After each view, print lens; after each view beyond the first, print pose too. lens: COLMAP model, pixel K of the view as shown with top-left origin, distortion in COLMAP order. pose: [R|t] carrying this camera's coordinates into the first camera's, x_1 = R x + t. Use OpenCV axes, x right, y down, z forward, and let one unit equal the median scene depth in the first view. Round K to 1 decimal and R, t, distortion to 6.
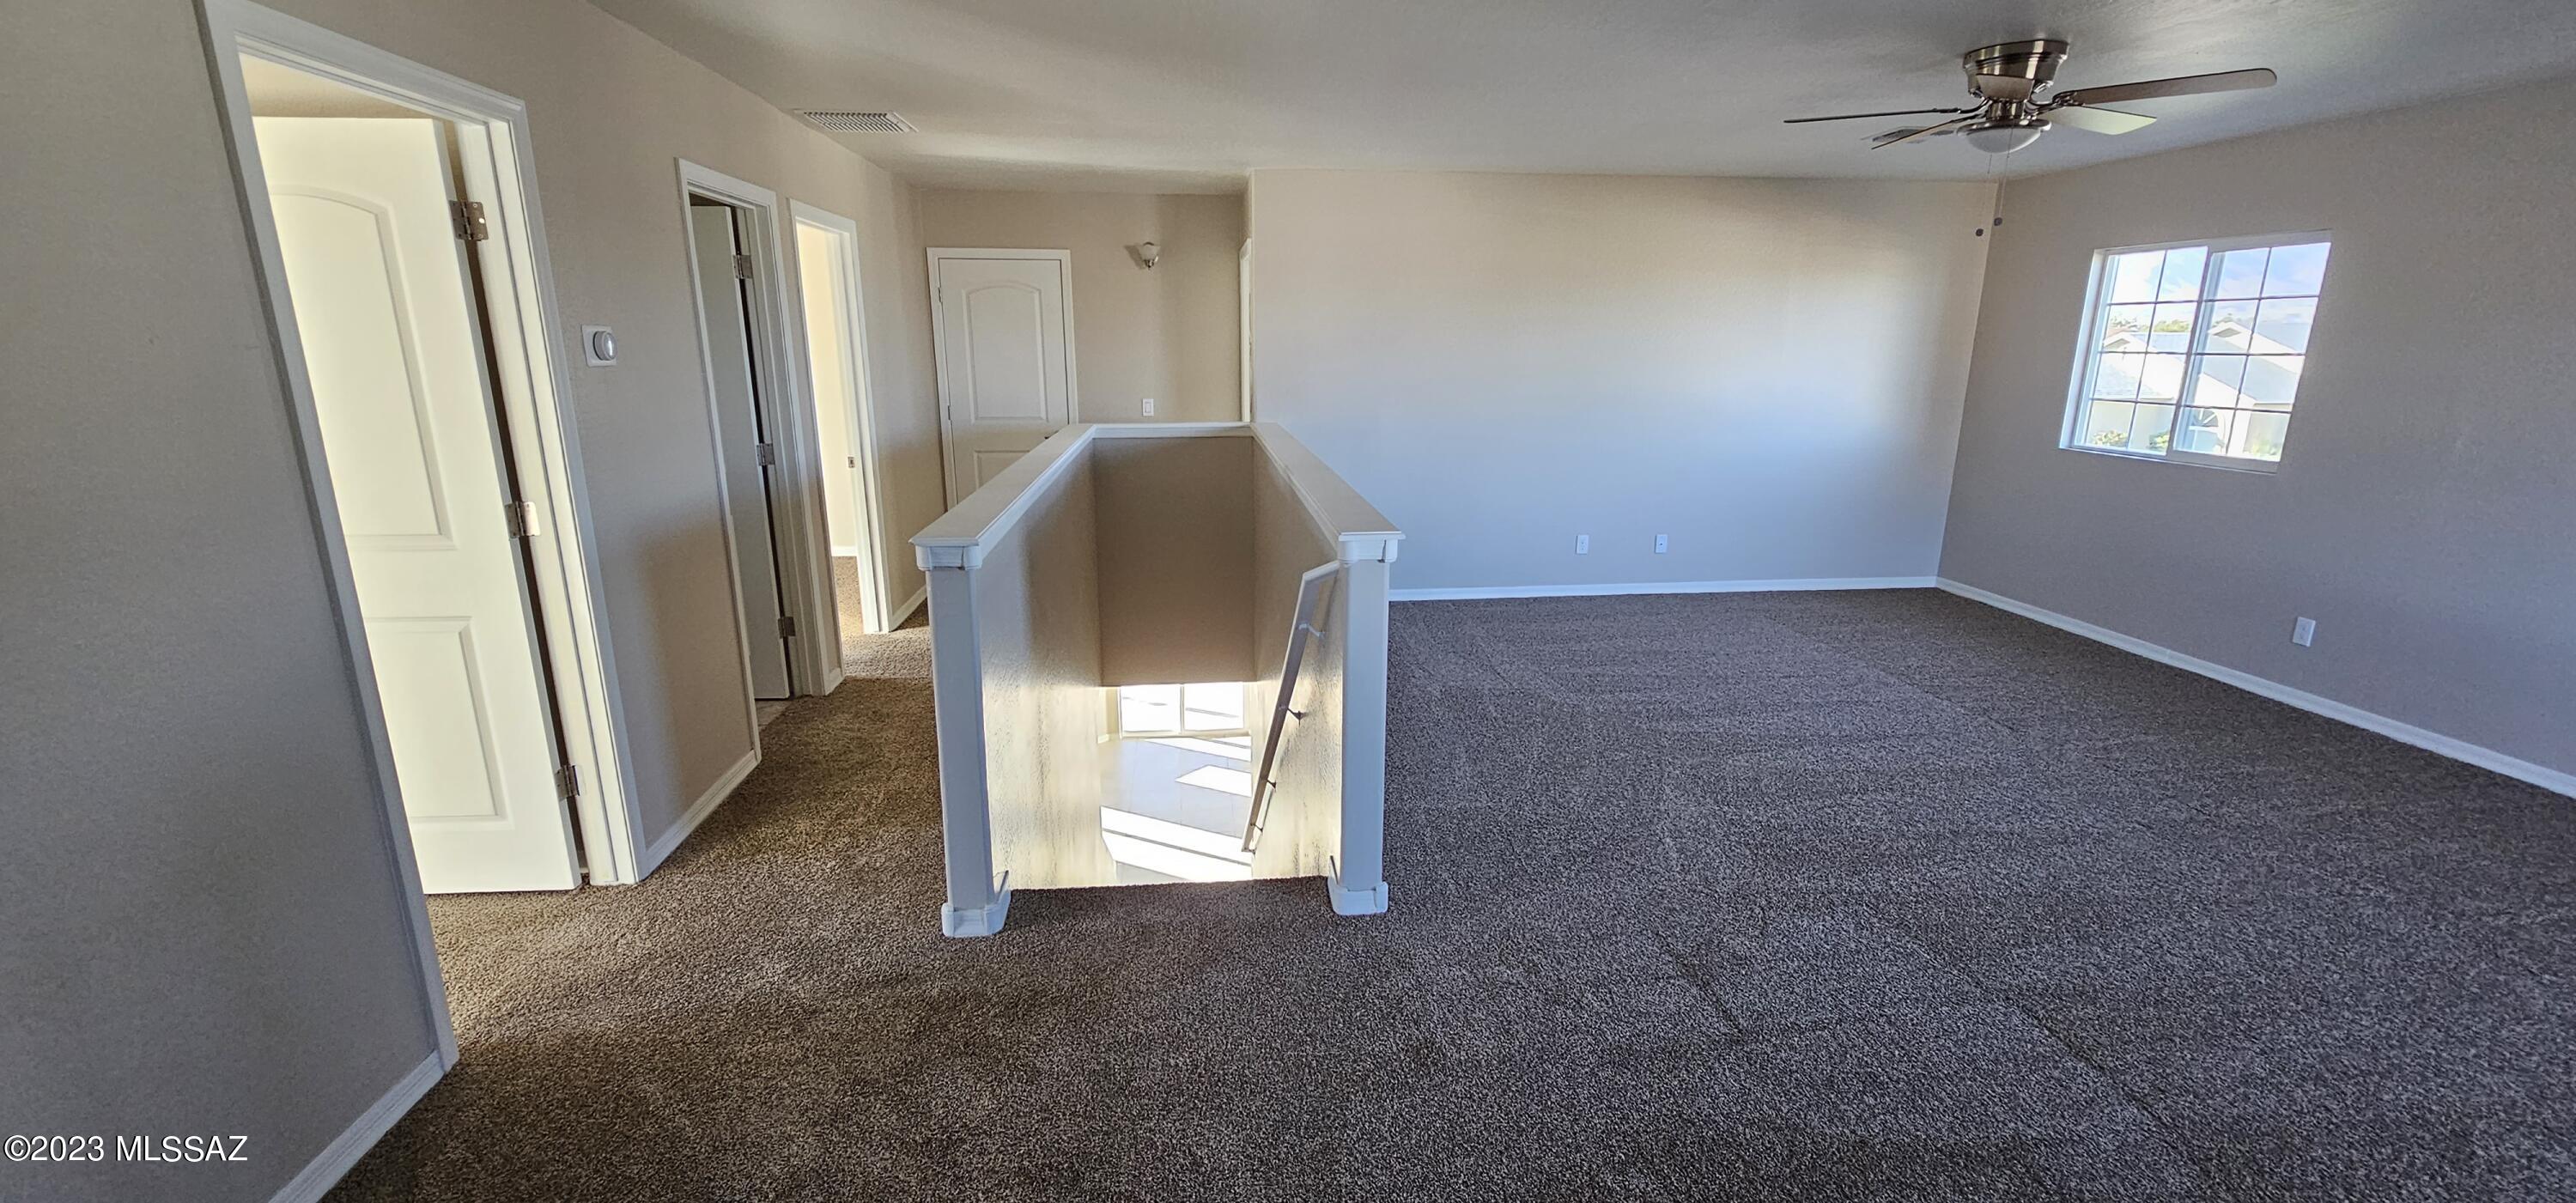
lens RADIAL K [[1053.2, 0, 1289.4], [0, 1053.2, 600.9], [0, 0, 1]] dist [0.000223, 0.000056]
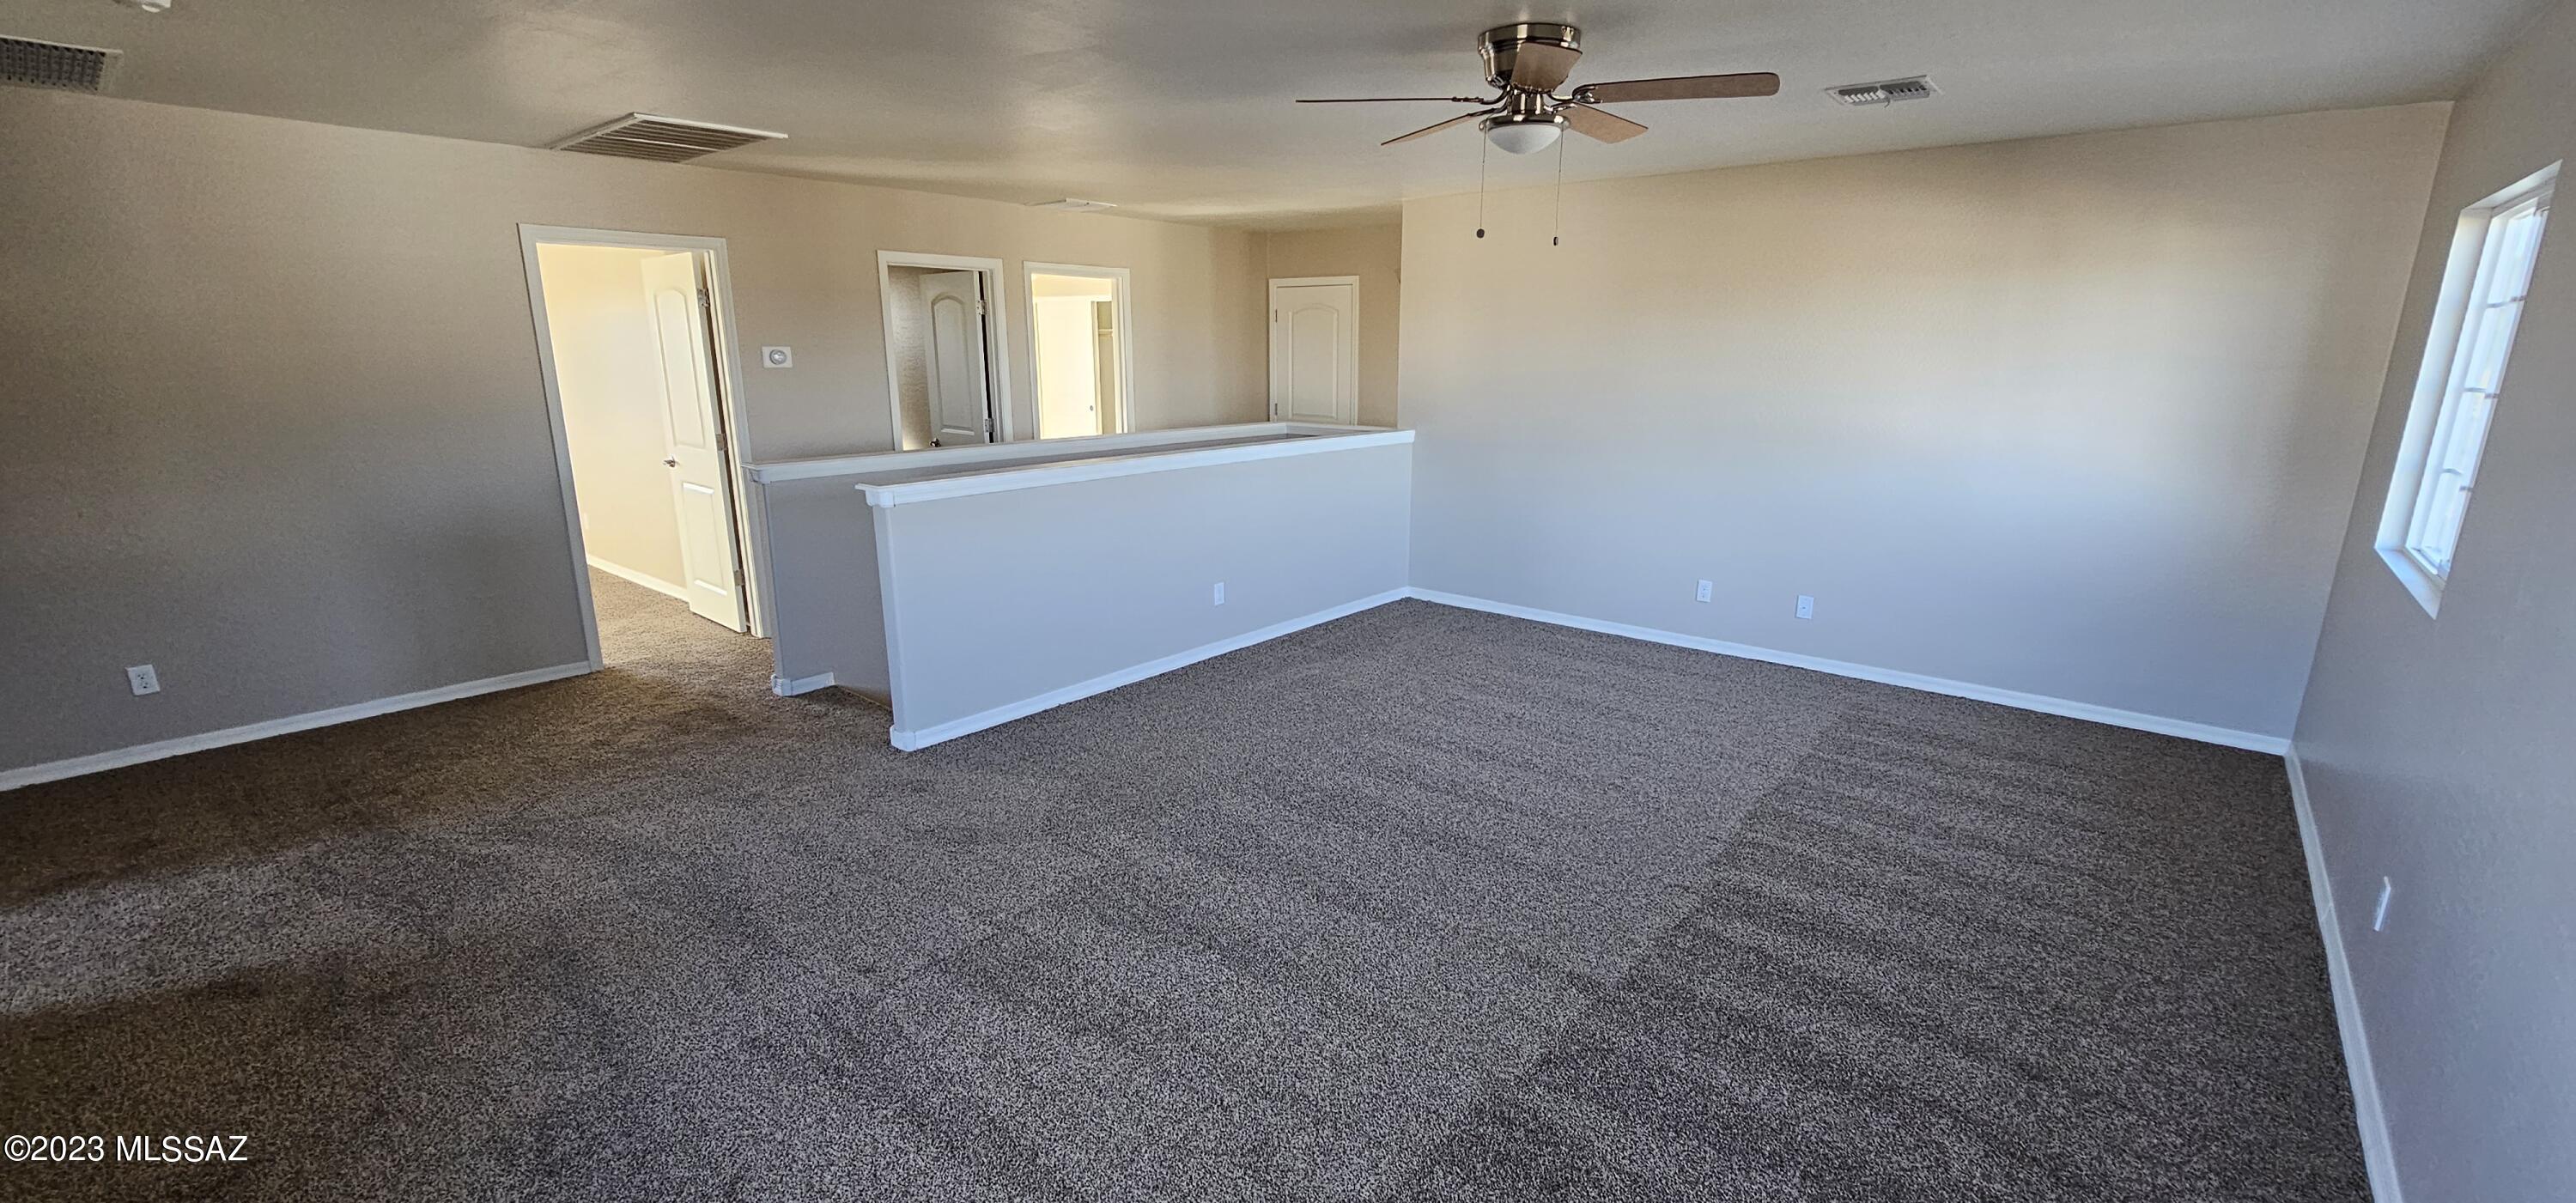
lens RADIAL K [[1053.2, 0, 1294.6], [0, 1053.2, 605.0], [0, 0, 1]] dist [0.000223, 0.000056]
pose [[0.703255, 0.172815, -0.689614, 1.052469], [-0.175963, 0.982136, 0.066677, -0.066873], [0.688818, 0.074456, 0.721101, 0.224641]]
